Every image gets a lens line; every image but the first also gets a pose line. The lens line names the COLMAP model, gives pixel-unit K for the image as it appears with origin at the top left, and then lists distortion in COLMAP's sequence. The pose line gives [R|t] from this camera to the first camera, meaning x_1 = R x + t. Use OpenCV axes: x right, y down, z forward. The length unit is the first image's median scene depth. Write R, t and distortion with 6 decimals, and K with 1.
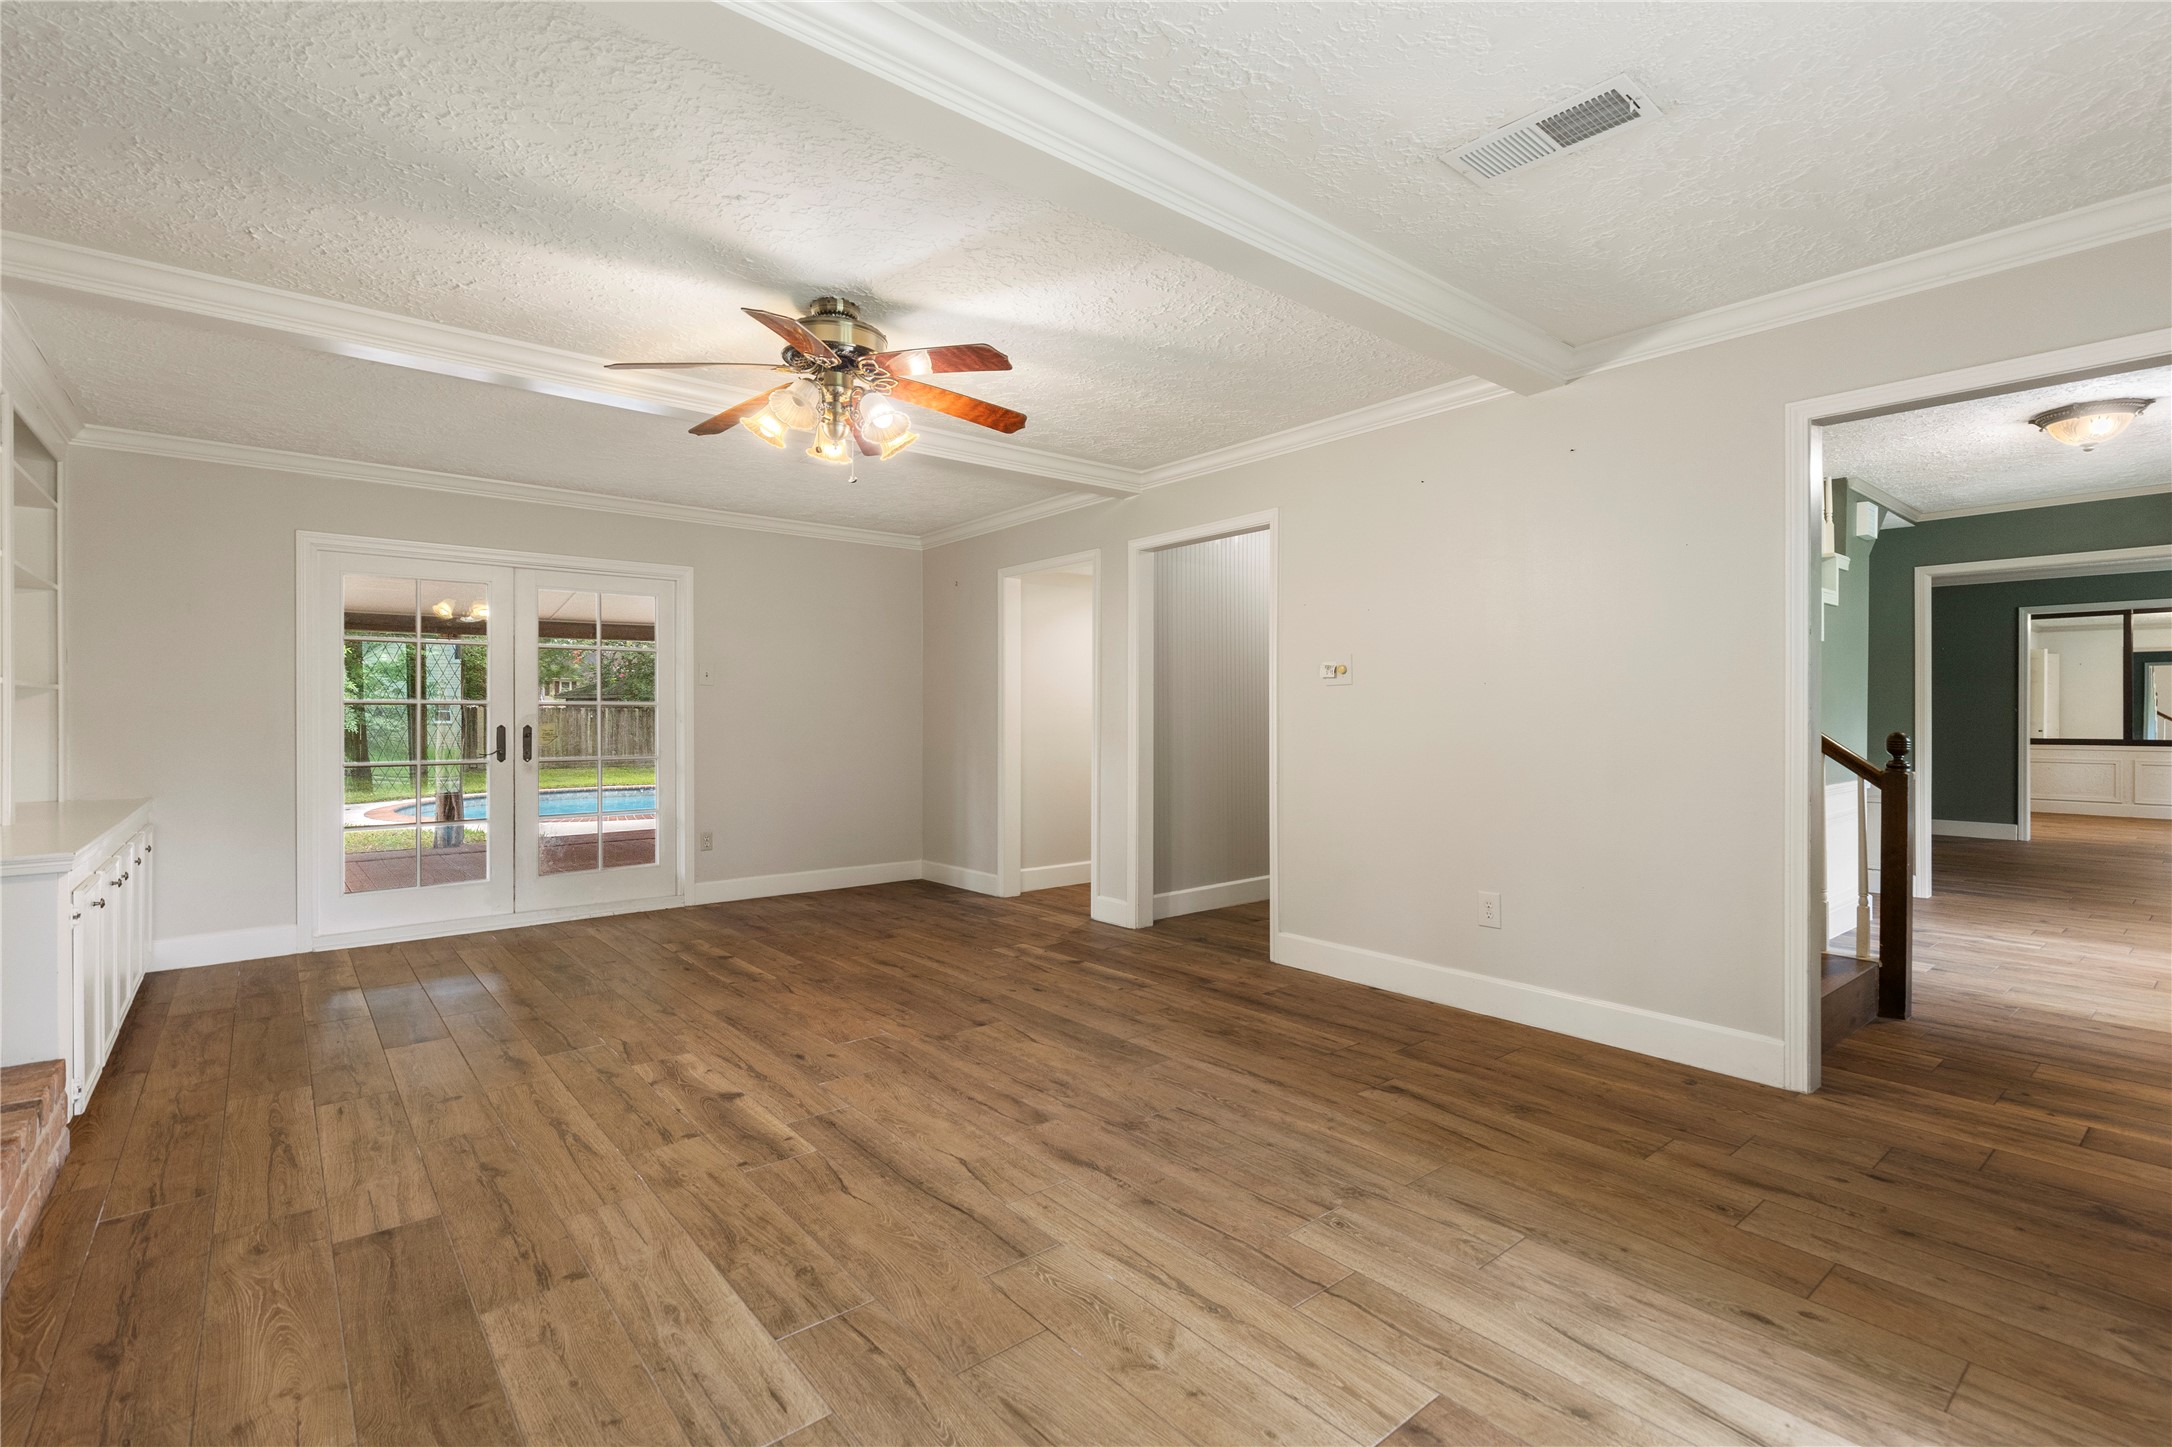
lens RADIAL K [[994.5, 0, 1088.5], [0, 994.5, 722.7], [0, 0, 1]] dist [0.014173, 0.000025]
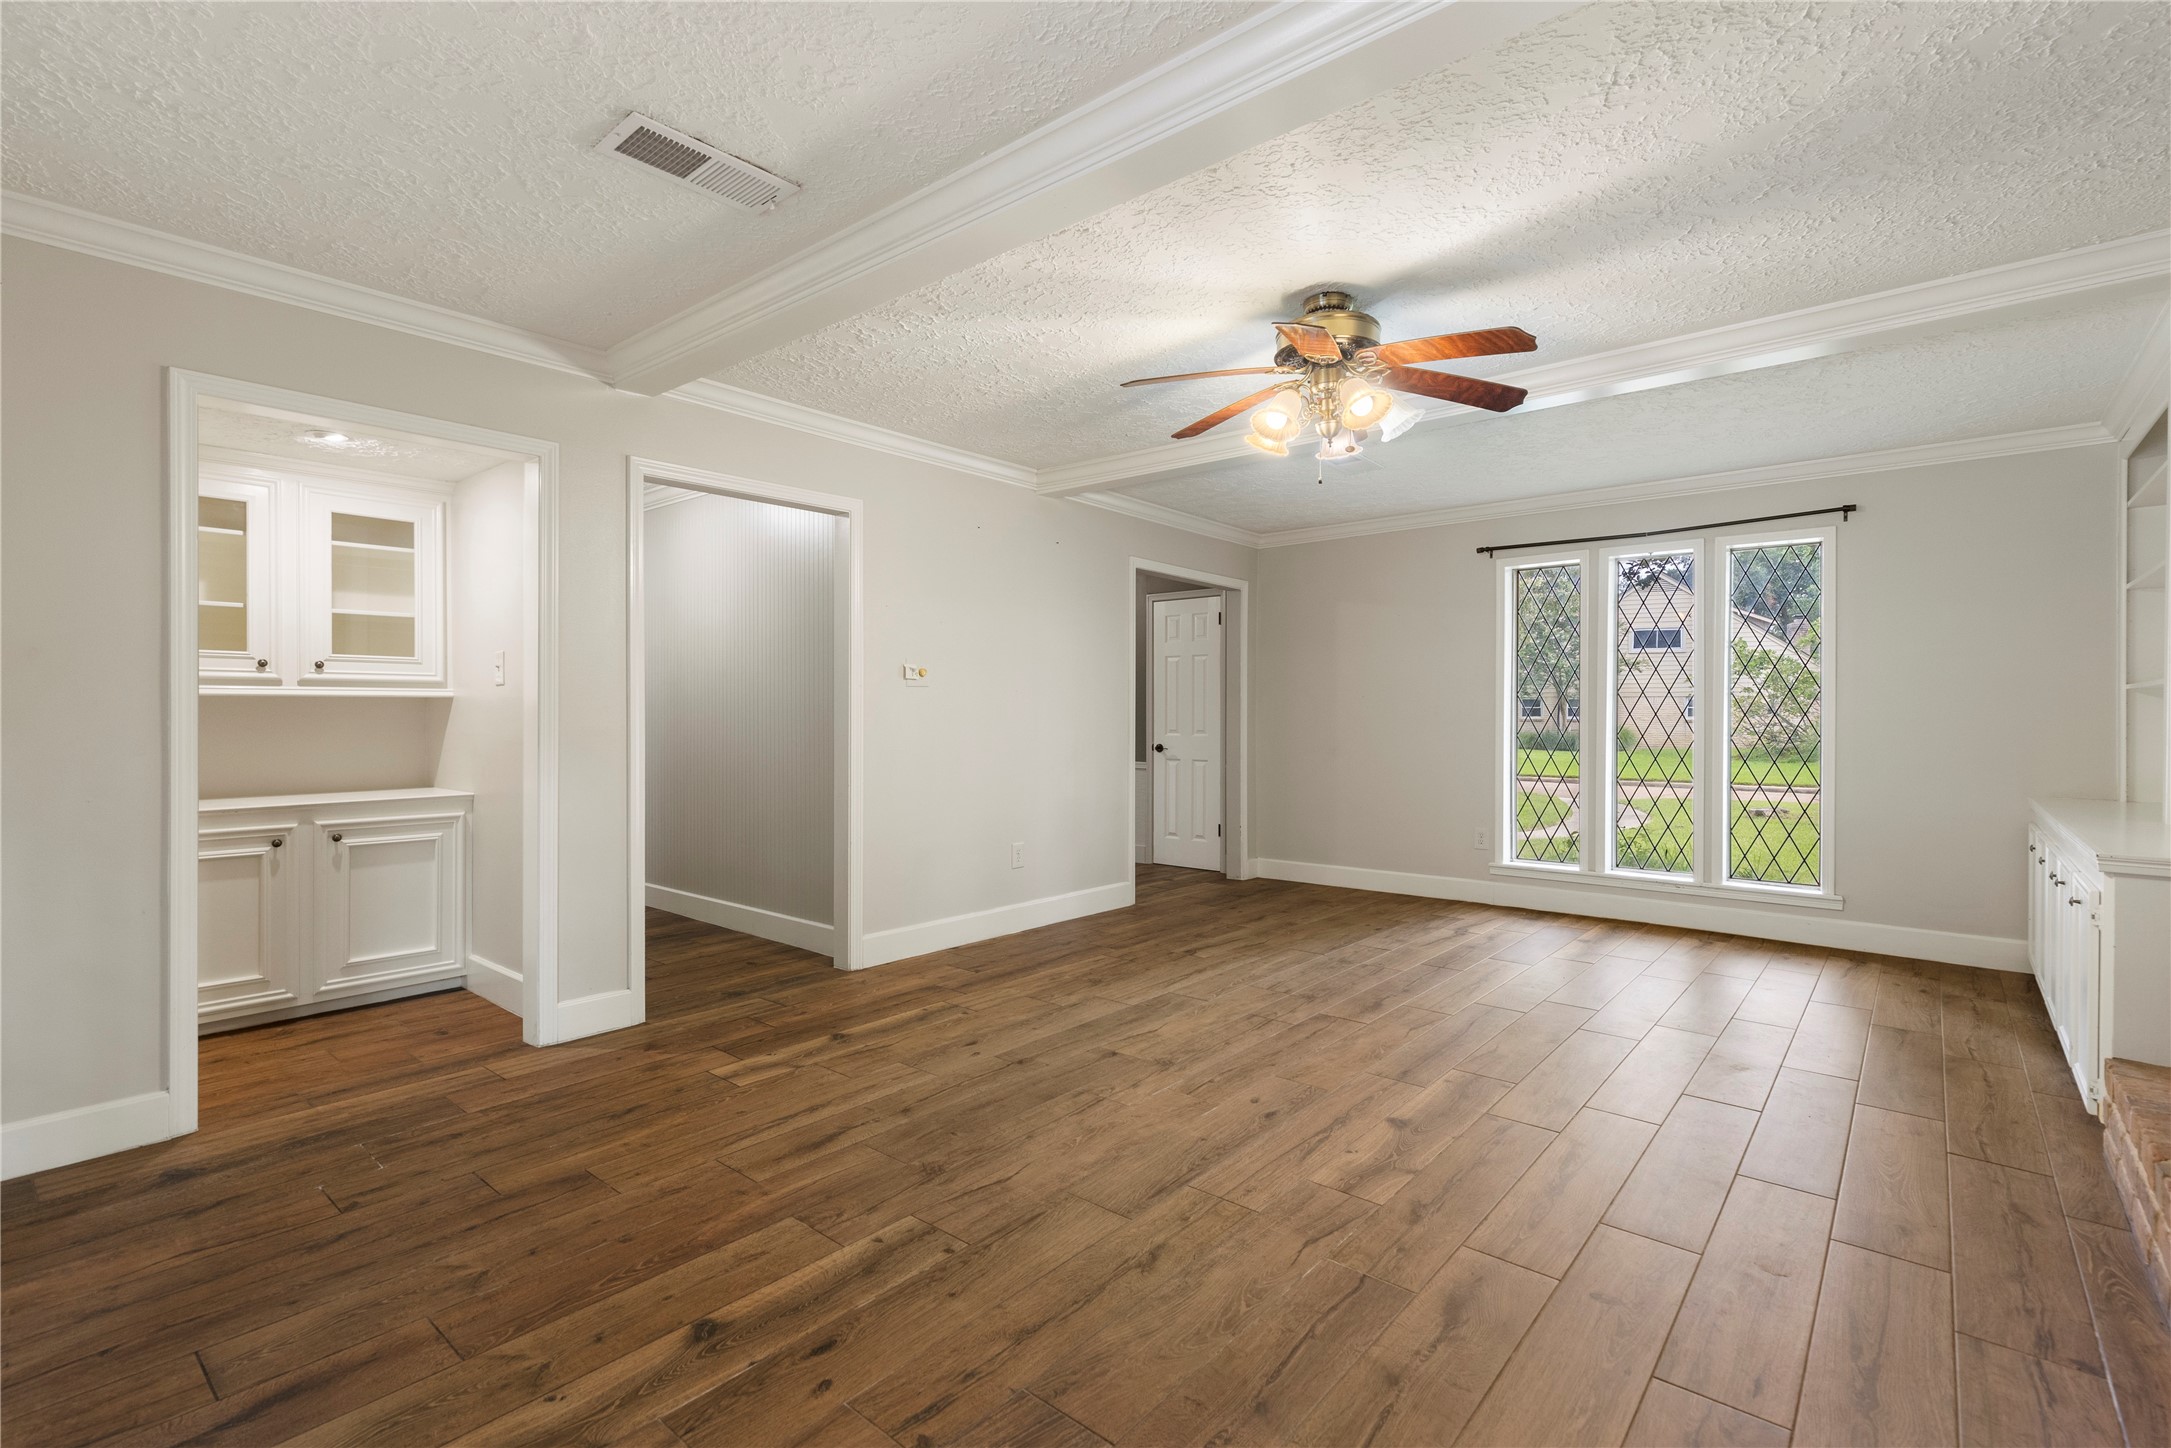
lens RADIAL K [[994.1, 0, 1082.9], [0, 994.1, 712.7], [0, 0, 1]] dist [0.014173, 0.000025]
pose [[-0.179512, 0.003964, 0.983748, -1.039230], [0.003763, 0.999987, -0.003343, -0.006495], [-0.983749, 0.003102, -0.179524, 1.236242]]
